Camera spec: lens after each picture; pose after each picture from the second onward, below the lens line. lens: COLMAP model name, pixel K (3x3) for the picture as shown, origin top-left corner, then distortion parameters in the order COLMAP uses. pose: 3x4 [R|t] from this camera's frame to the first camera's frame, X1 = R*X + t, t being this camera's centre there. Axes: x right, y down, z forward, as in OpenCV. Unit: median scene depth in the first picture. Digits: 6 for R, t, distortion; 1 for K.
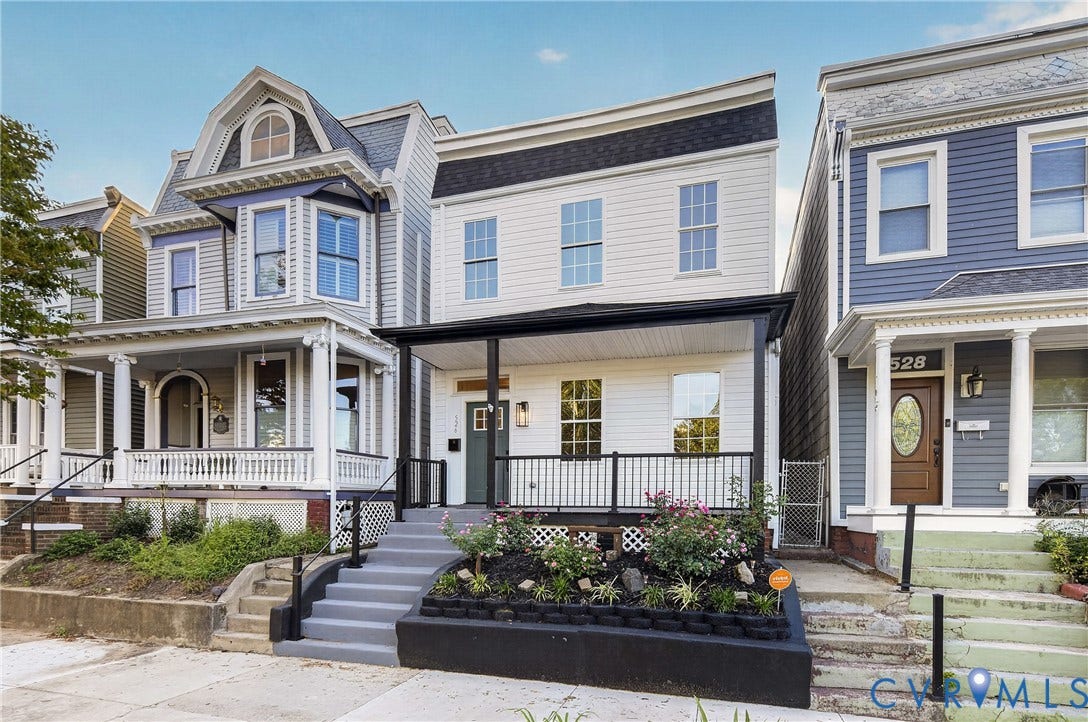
lens RADIAL K [[543.5, 0, 546.8], [0, 543.5, 356.7], [0, 0, 1]] dist [-0.003033, -0.000599]
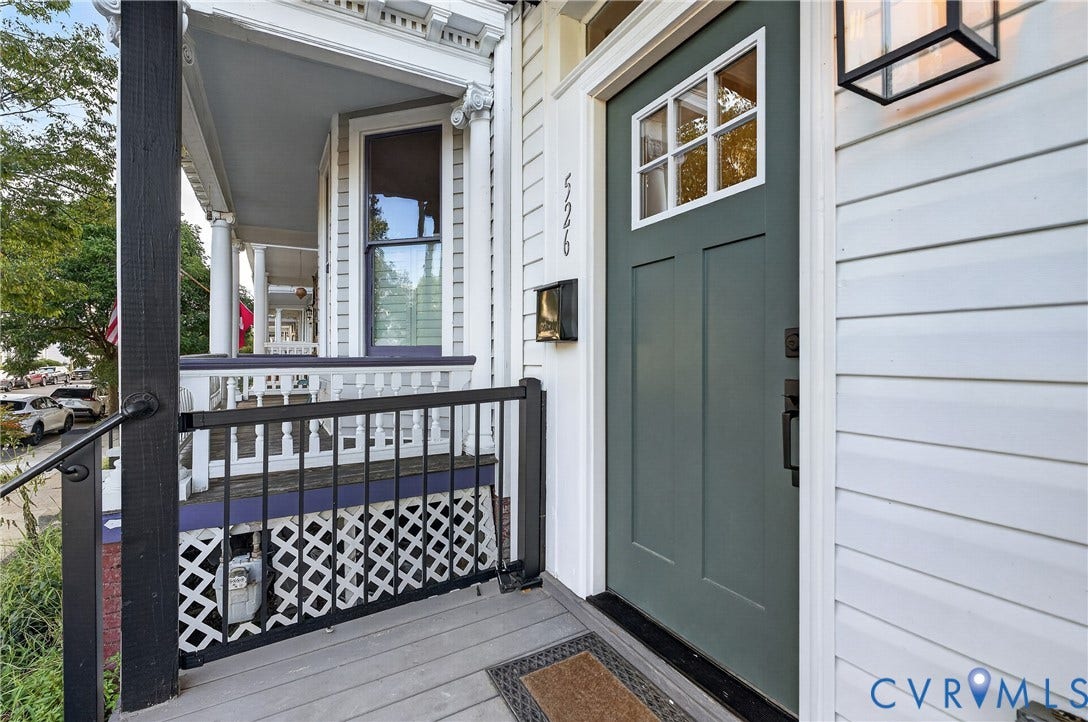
lens RADIAL K [[543.5, 0, 546.8], [0, 543.5, 356.7], [0, 0, 1]] dist [-0.003033, -0.000599]
pose [[0.701512, -0.025386, -0.712206, -0.022155], [0.220370, 0.958113, 0.182909, 0.154610], [0.677731, -0.285262, 0.677722, 0.940043]]
